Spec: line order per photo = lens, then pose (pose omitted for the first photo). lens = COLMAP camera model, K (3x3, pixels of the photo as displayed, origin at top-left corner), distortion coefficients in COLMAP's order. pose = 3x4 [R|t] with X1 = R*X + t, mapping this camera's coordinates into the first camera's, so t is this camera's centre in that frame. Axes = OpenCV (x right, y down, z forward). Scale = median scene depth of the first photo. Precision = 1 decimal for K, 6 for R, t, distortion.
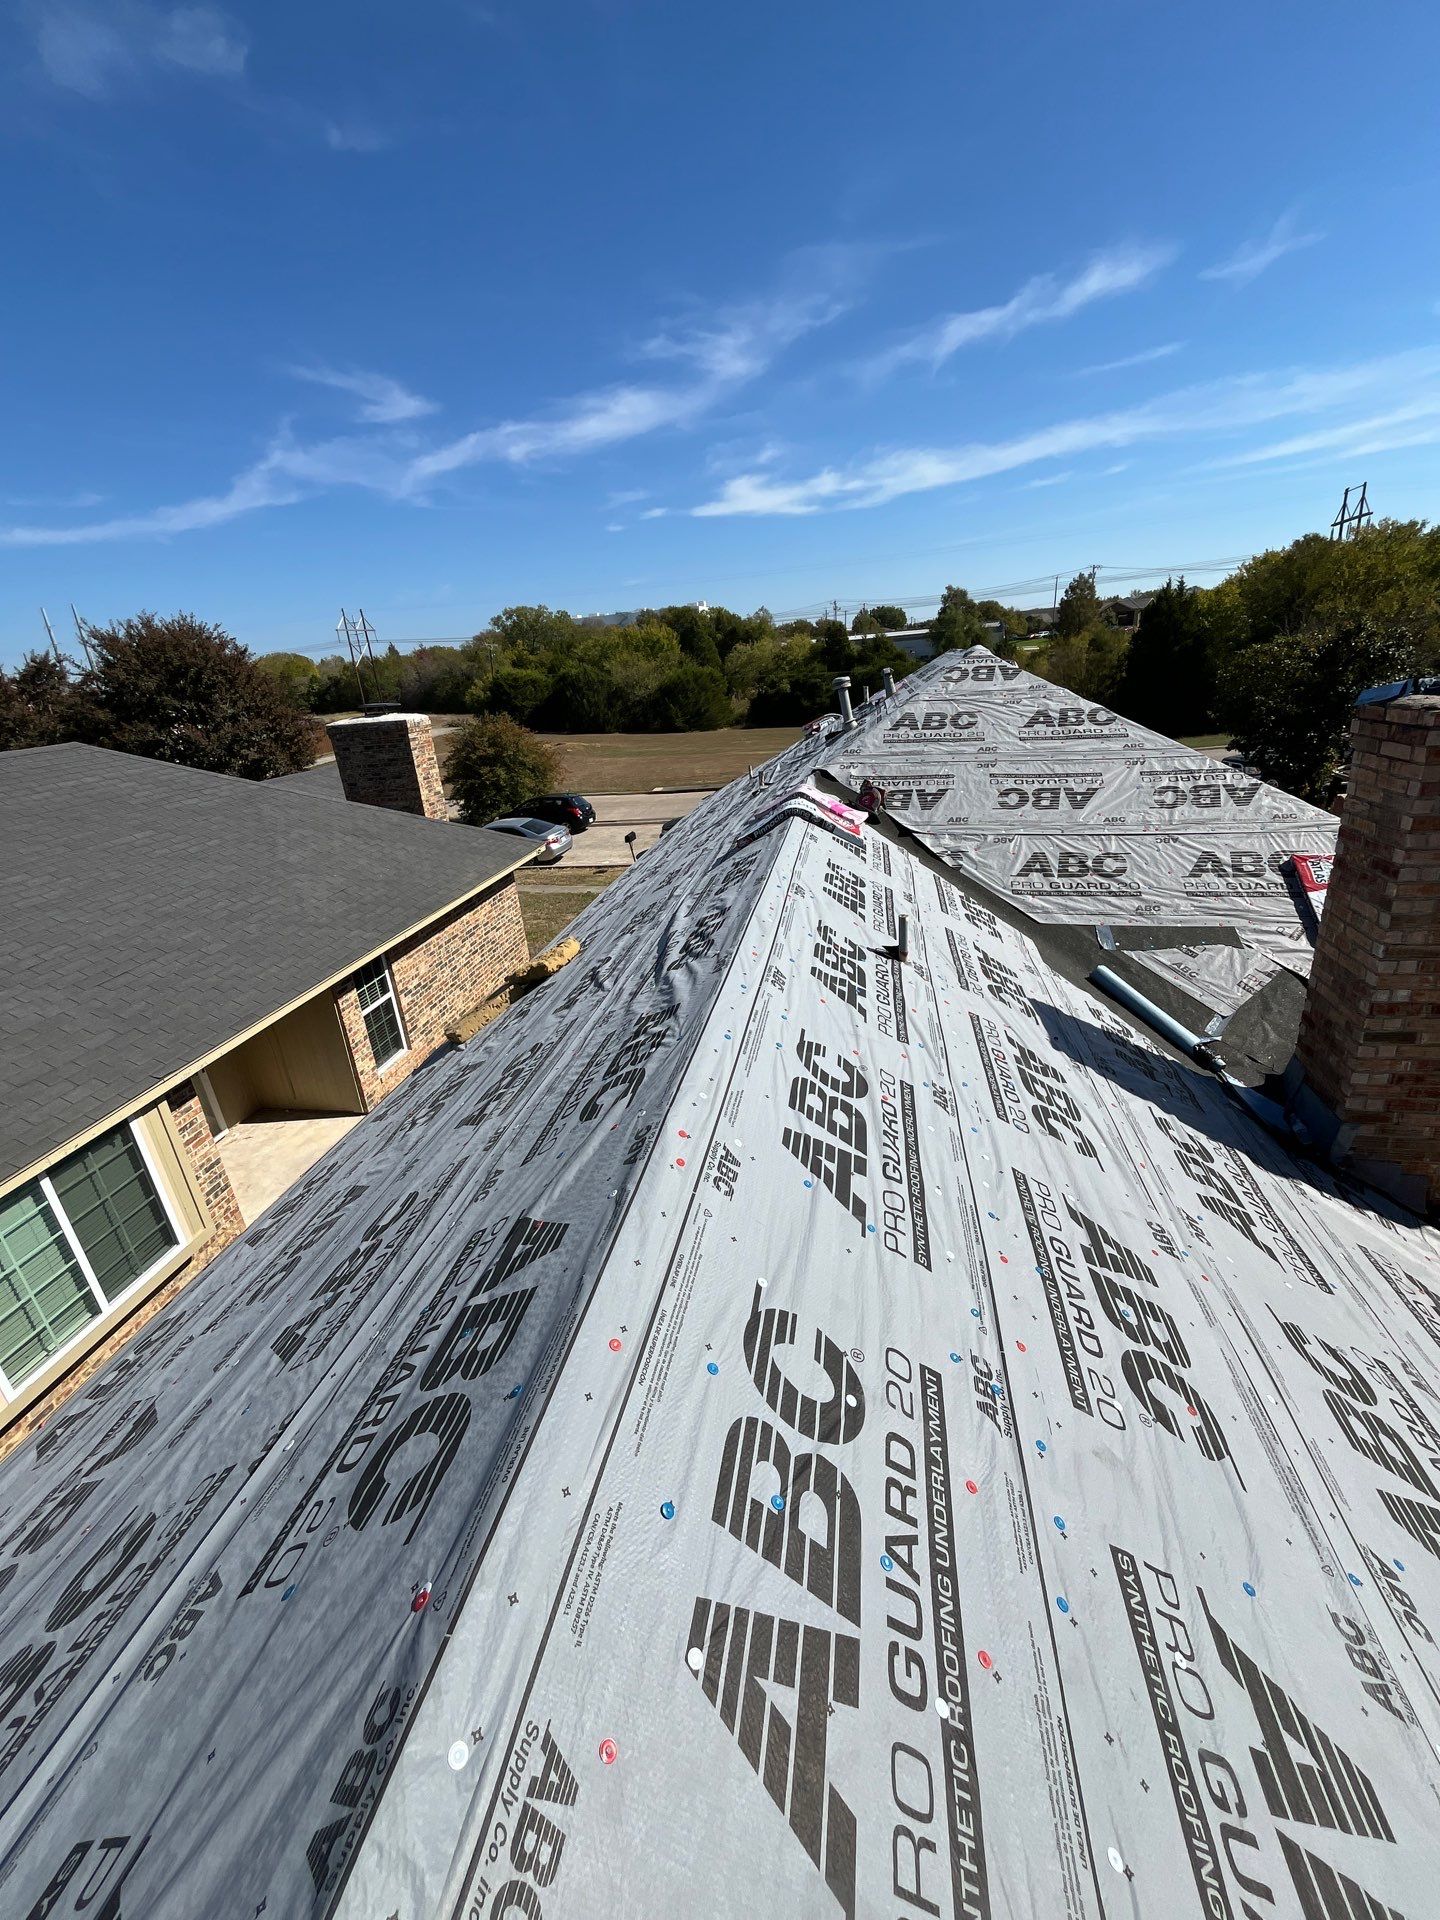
lens RADIAL K [[765.5, 0, 723.3], [0, 765.5, 951.8], [0, 0, 1]] dist [-0.004796, 0.000742]
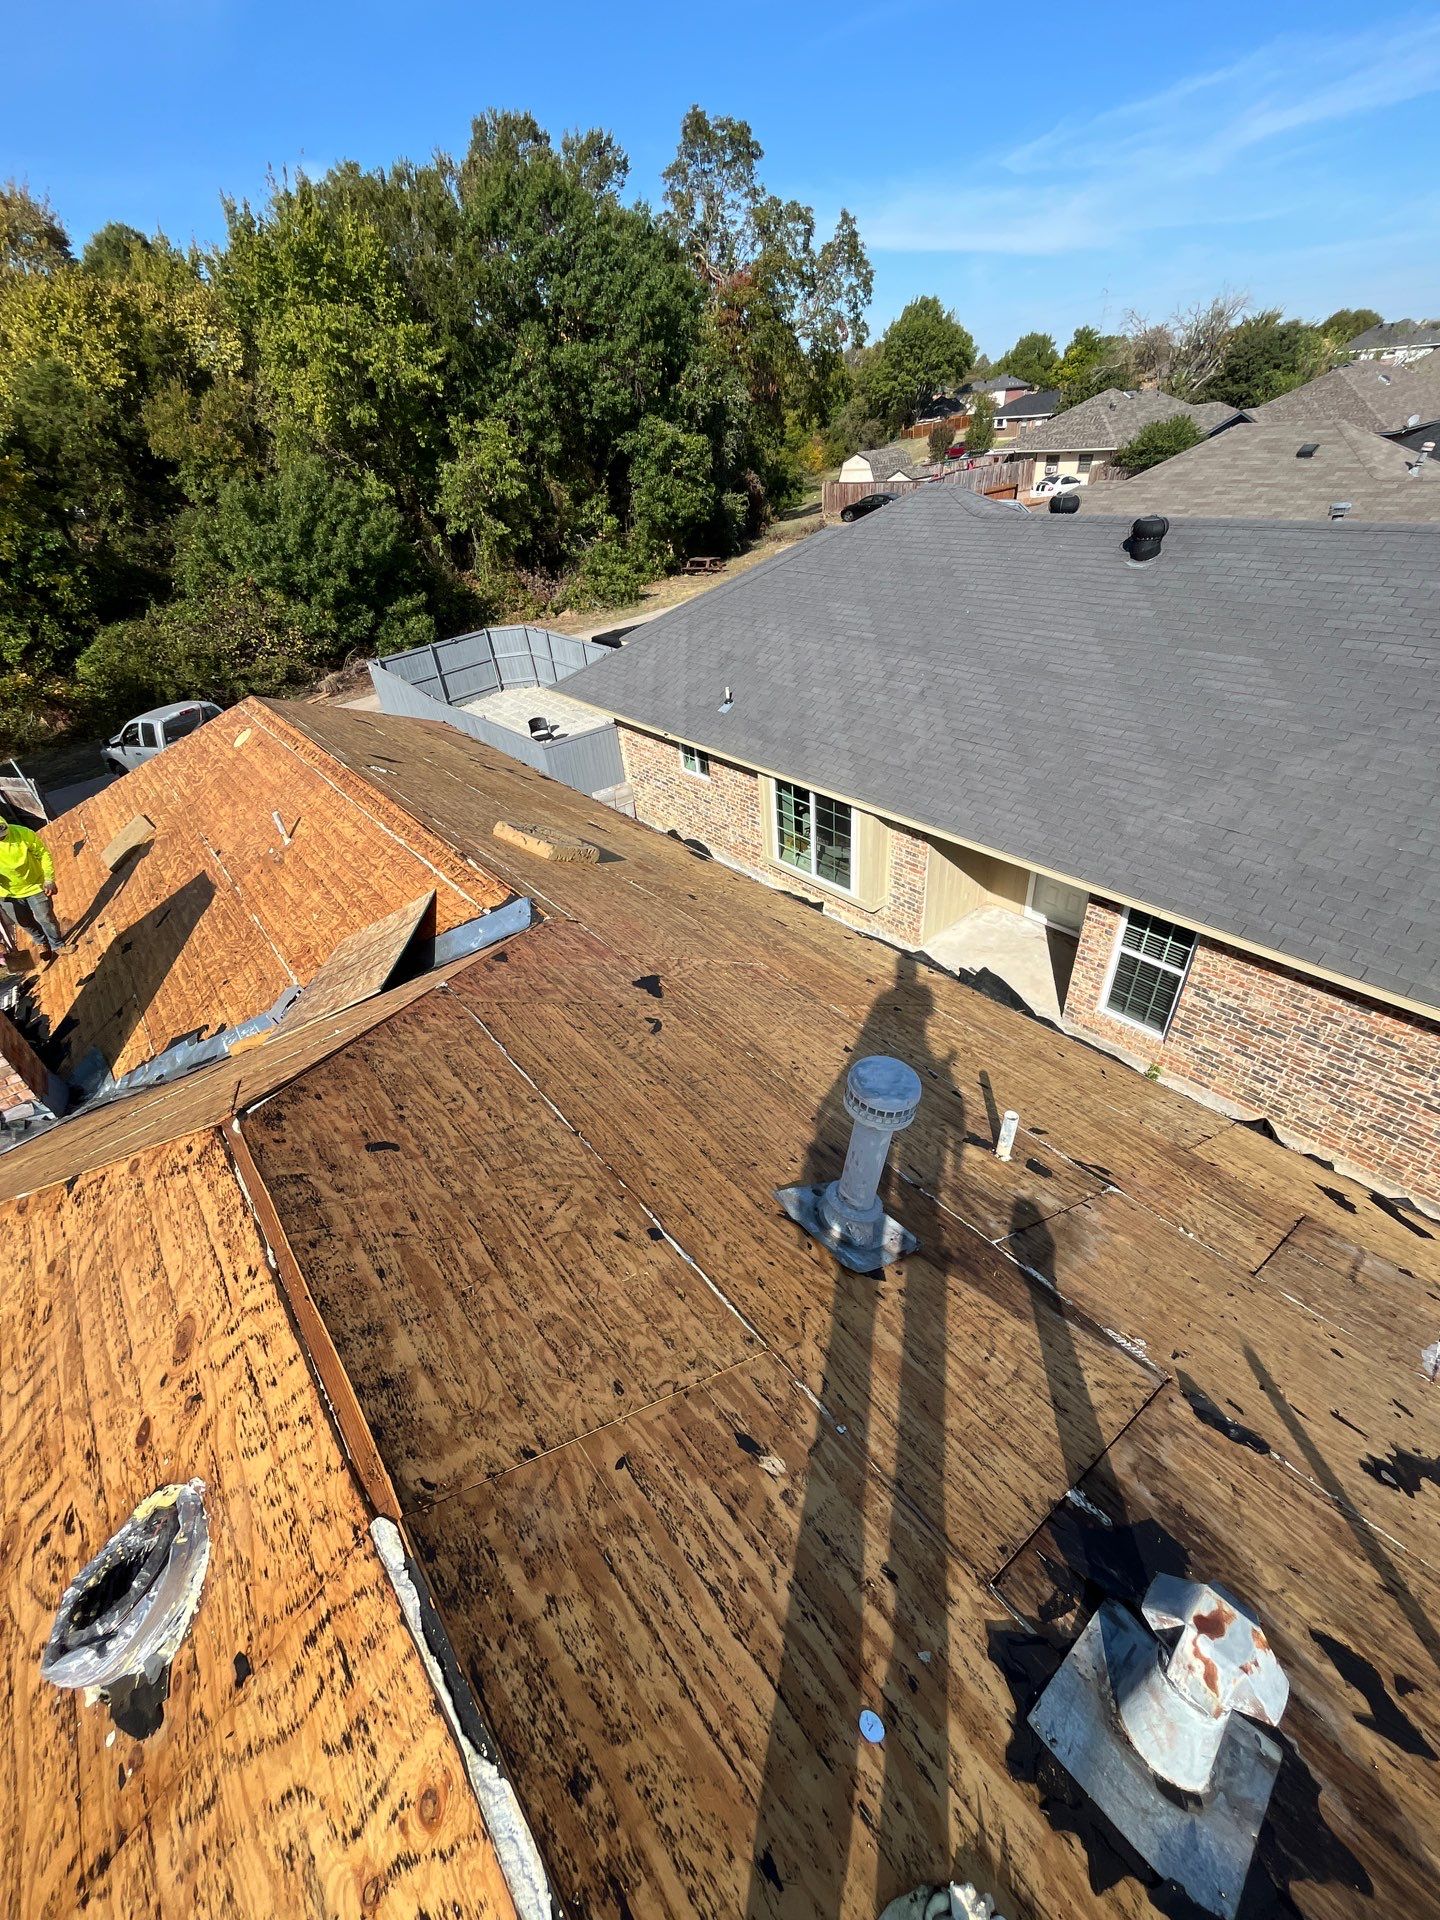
lens RADIAL K [[768.1, 0, 722.2], [0, 768.1, 948.7], [0, 0, 1]] dist [-0.007047, 0.000153]
pose [[-0.633311, 0.547273, -0.547183, 0.459188], [-0.150046, 0.606799, 0.780564, -0.885242], [0.759212, 0.576443, -0.302177, 1.606916]]
